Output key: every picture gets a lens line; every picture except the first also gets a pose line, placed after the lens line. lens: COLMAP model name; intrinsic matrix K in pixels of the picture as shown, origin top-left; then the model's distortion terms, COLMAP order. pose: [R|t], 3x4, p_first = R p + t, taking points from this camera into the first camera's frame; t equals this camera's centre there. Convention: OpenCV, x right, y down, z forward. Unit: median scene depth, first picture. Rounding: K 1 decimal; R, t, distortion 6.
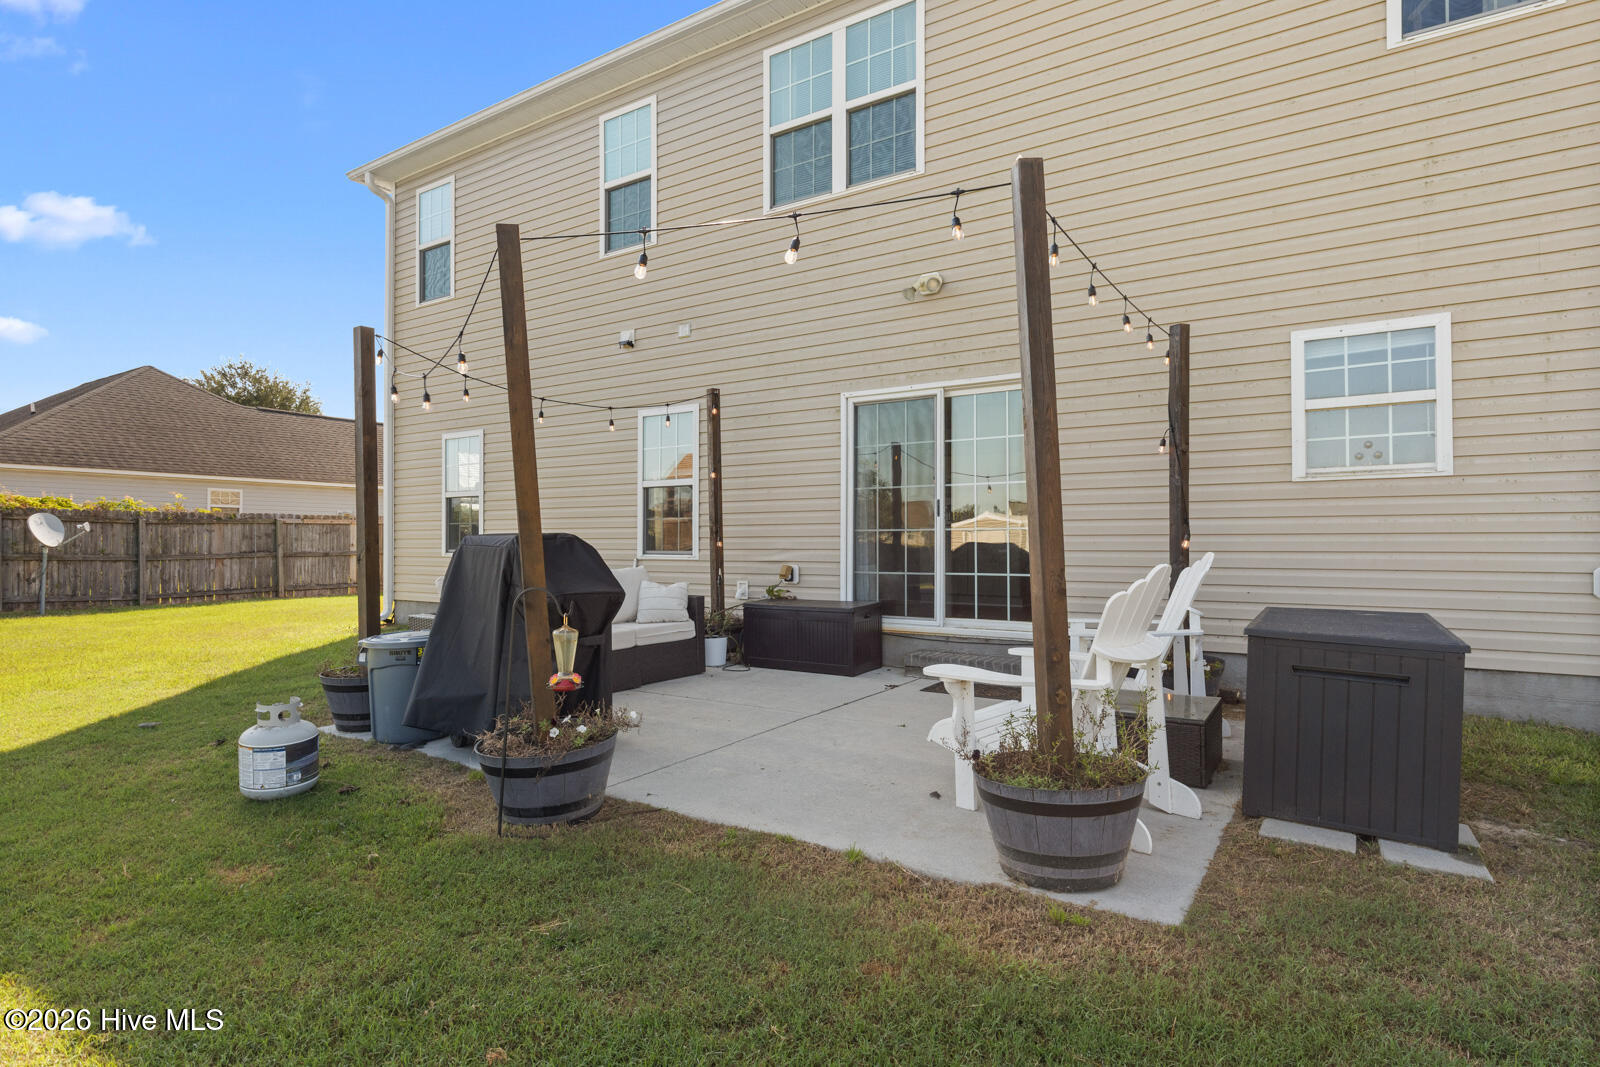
lens RADIAL K [[851.1, 0, 799.2], [0, 851.1, 532.0], [0, 0, 1]] dist [0.000196, 0.000103]
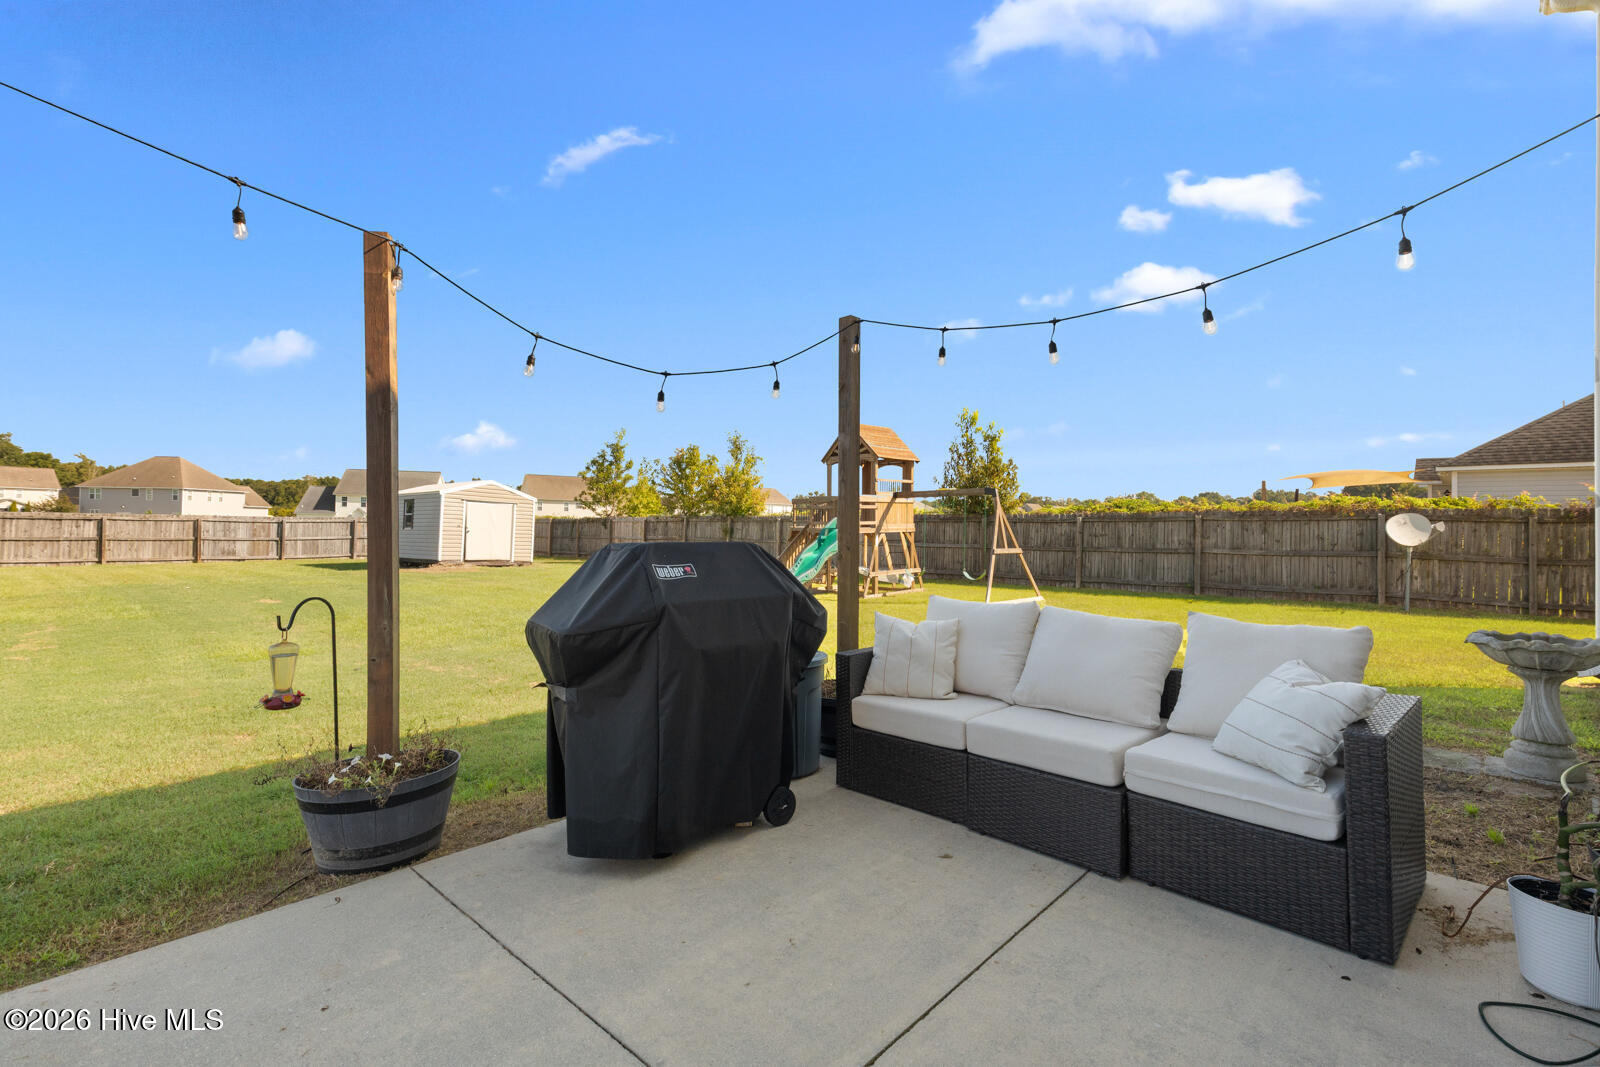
lens RADIAL K [[725.4, 0, 797.9], [0, 725.4, 534.9], [0, 0, 1]] dist [0.000863, -0.000007]
pose [[-0.133943, 0.003260, -0.990984, 0.085583], [-0.003294, 0.999988, 0.003735, 0.002890], [0.990984, 0.003764, -0.133930, 0.349978]]
